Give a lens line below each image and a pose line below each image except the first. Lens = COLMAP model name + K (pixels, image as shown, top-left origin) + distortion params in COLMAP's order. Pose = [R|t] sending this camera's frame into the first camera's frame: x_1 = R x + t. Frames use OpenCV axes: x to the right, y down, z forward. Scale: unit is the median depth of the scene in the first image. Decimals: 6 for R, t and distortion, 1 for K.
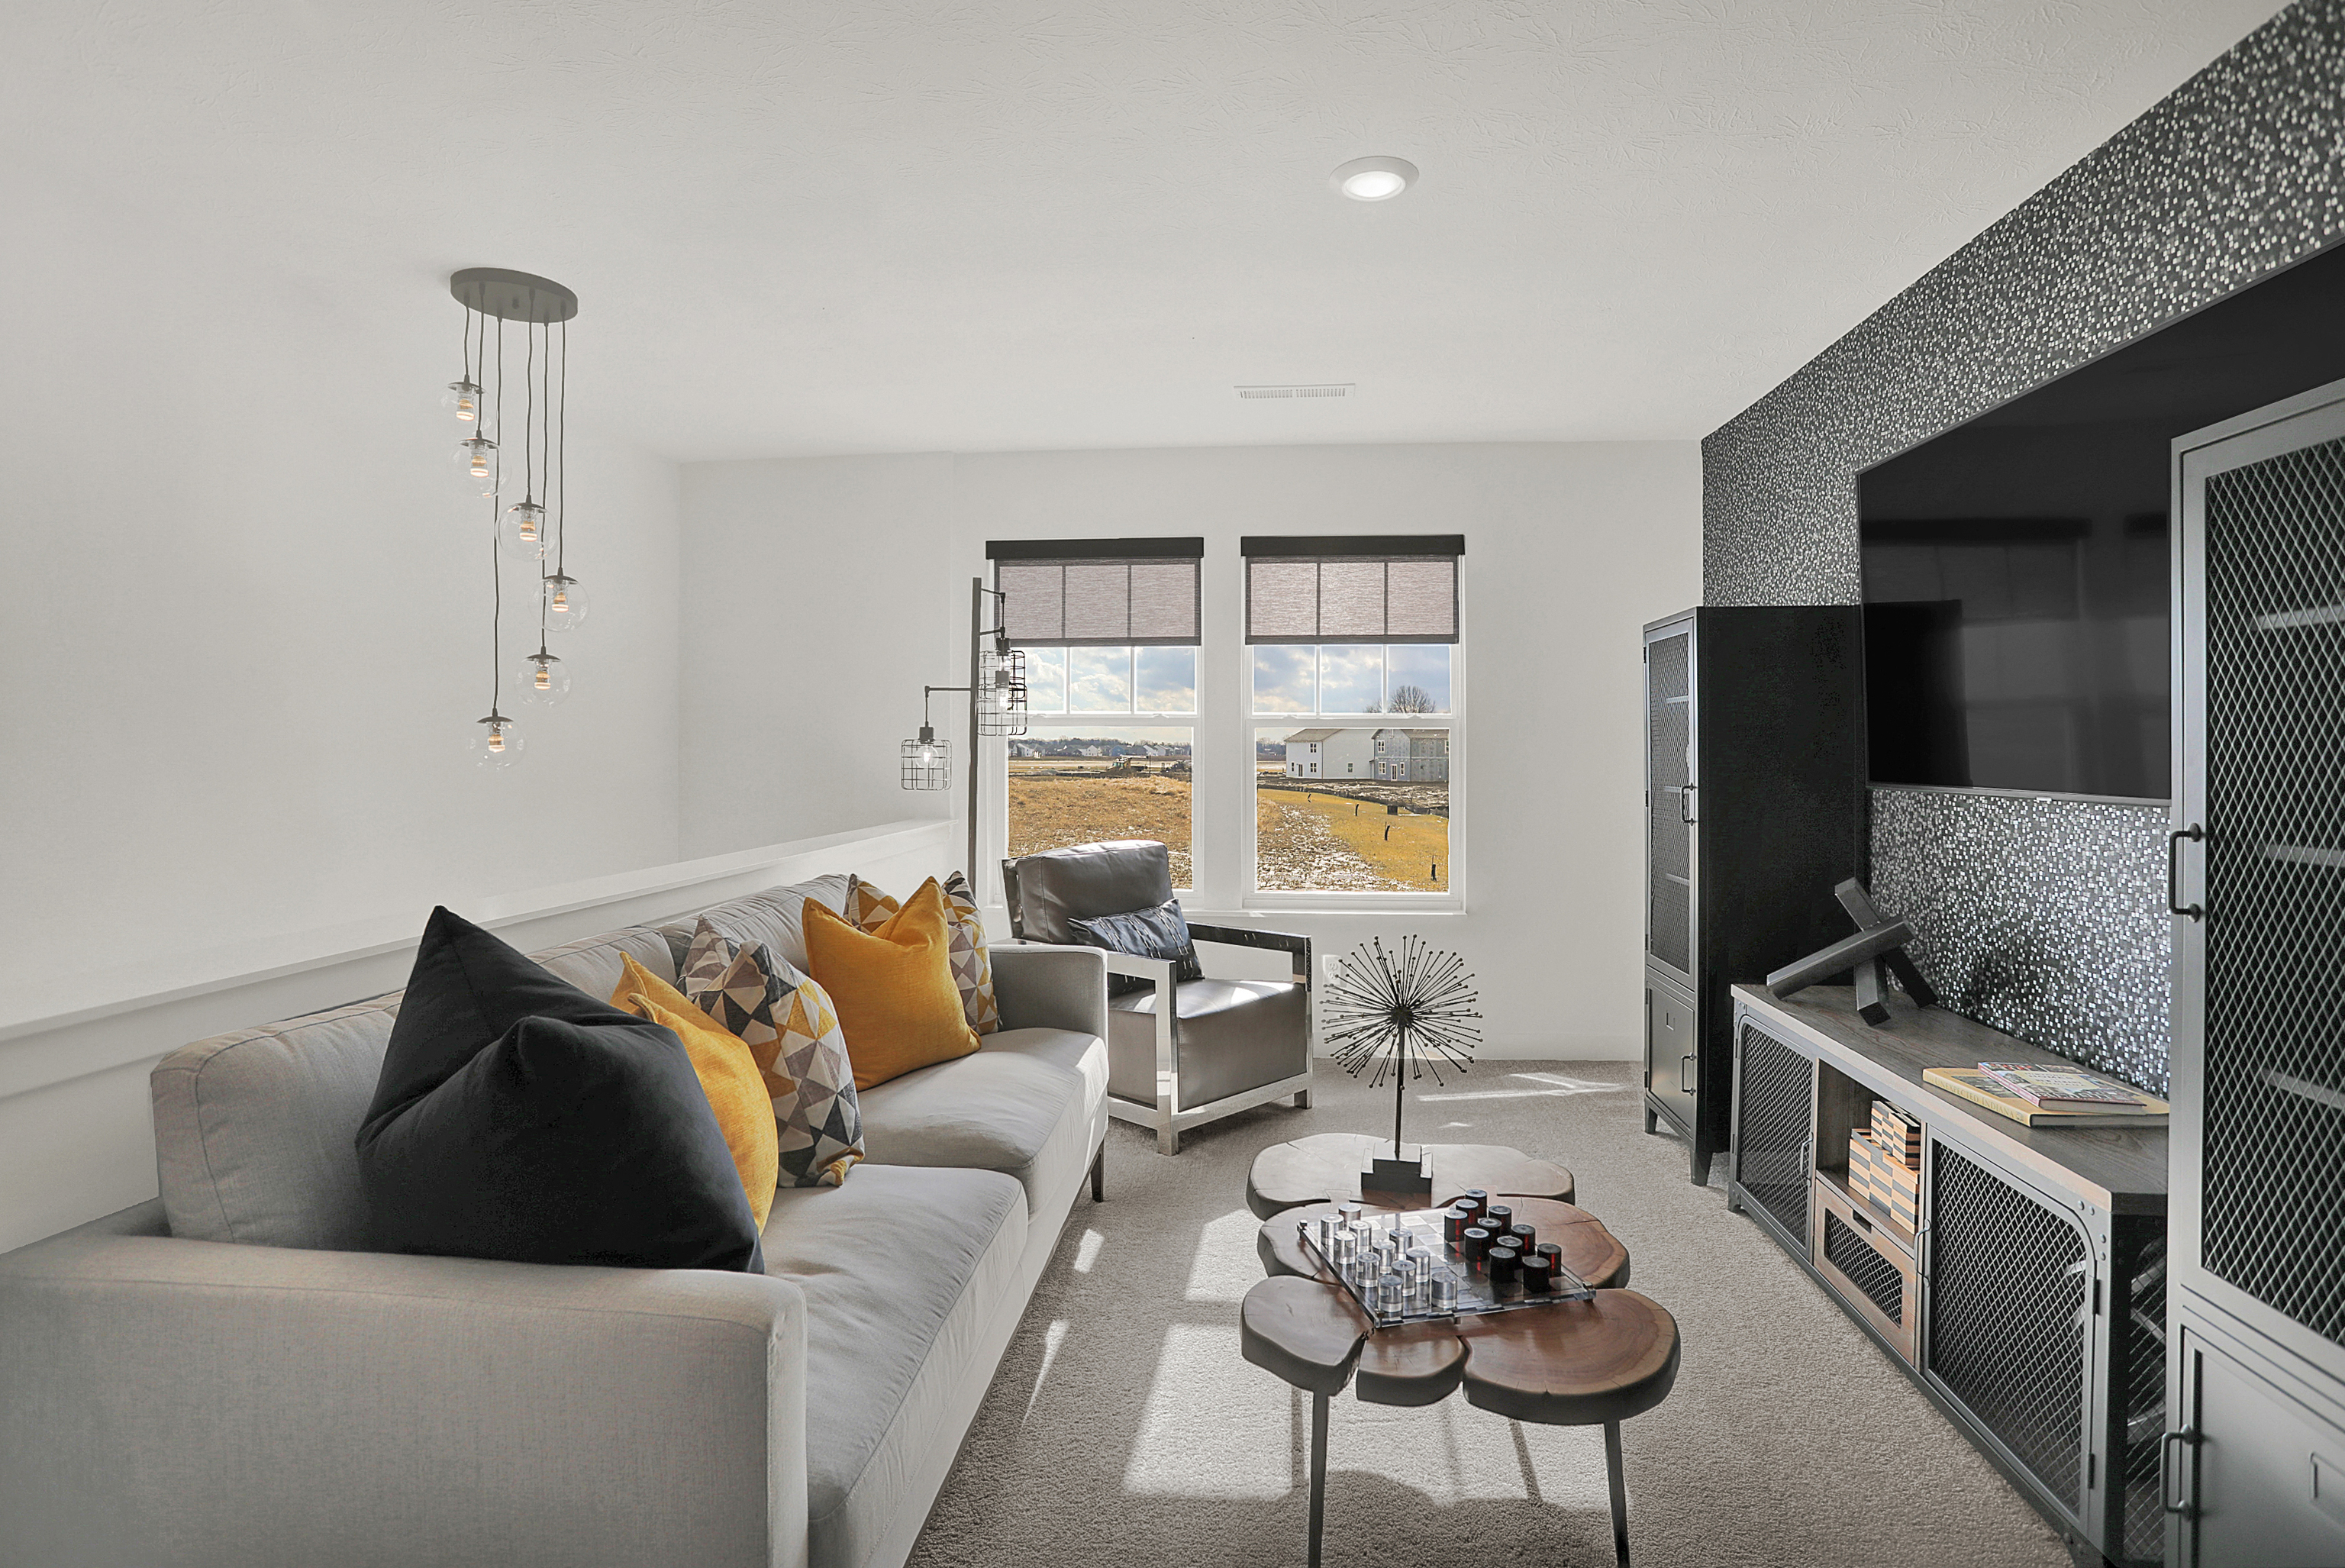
lens RADIAL K [[1184.4, 0, 1205.6], [0, 1184.4, 744.3], [0, 0, 1]] dist [-0.062541, 0.028619]
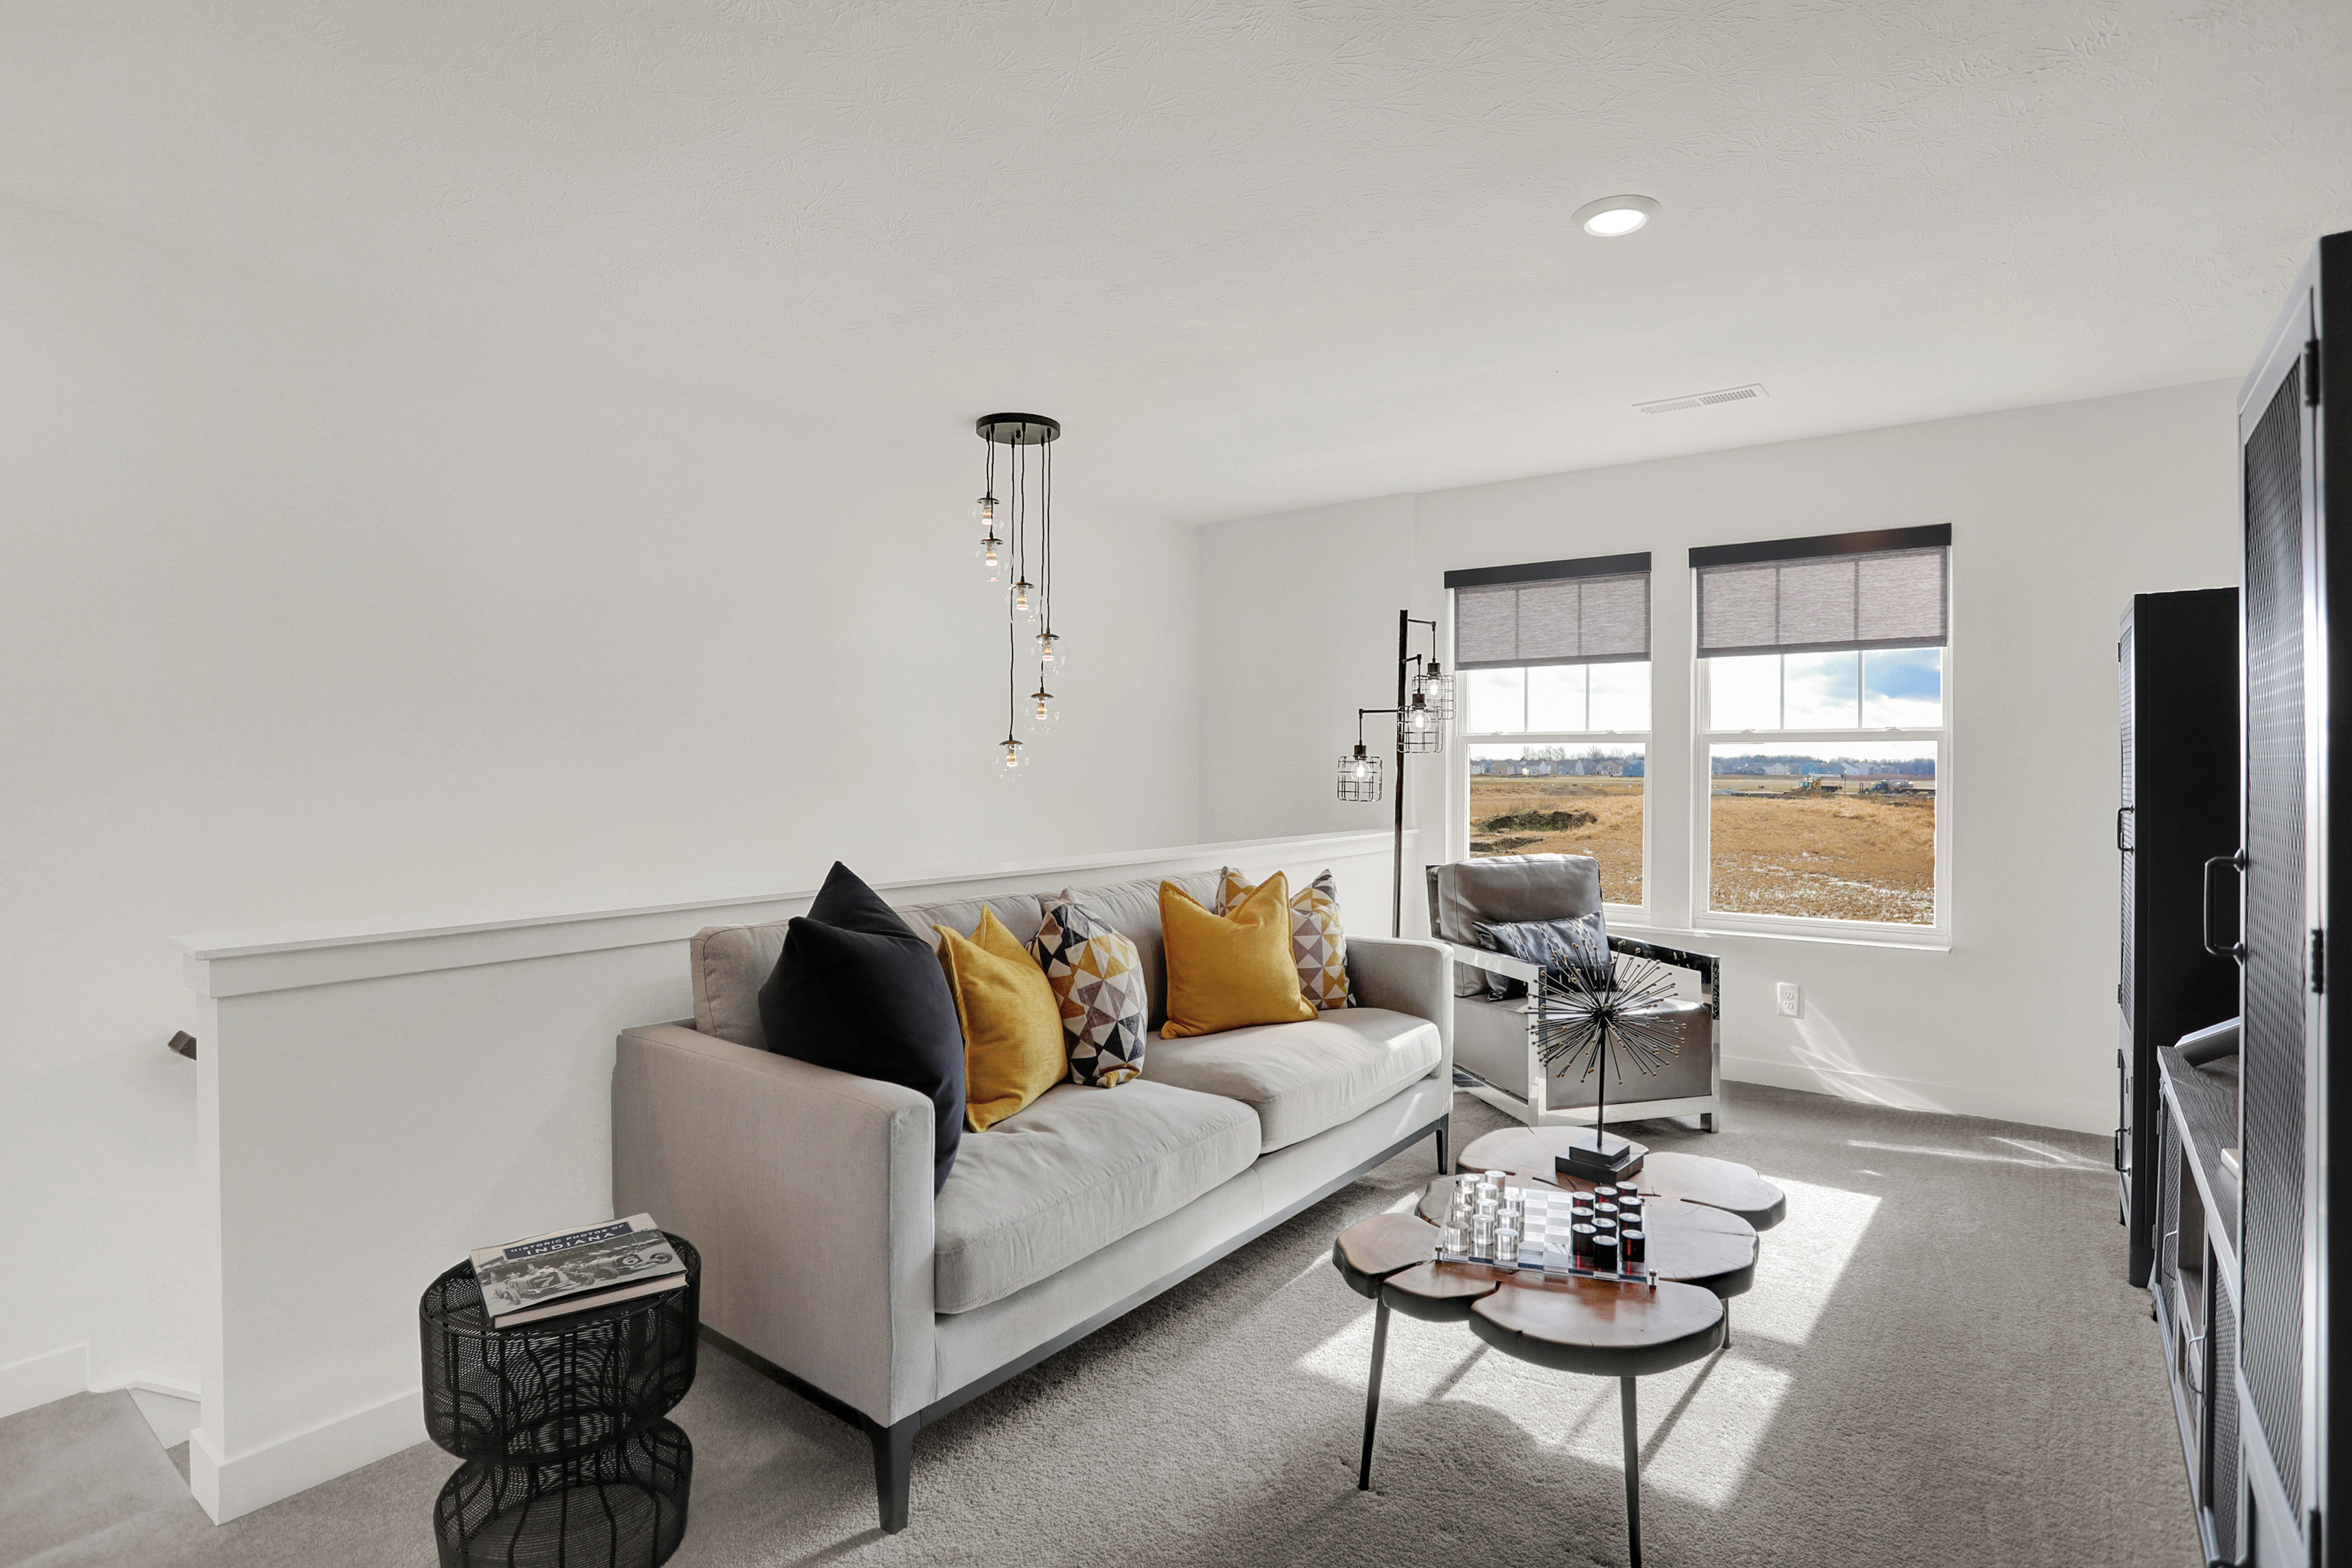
lens RADIAL K [[1188.0, 0, 1189.4], [0, 1188.0, 759.0], [0, 0, 1]] dist [-0.062541, 0.028619]
pose [[0.850516, -0.002546, -0.525943, 0.388942], [0.001494, 0.999996, -0.002424, 0.001961], [0.525947, 0.001275, 0.850517, -0.088423]]
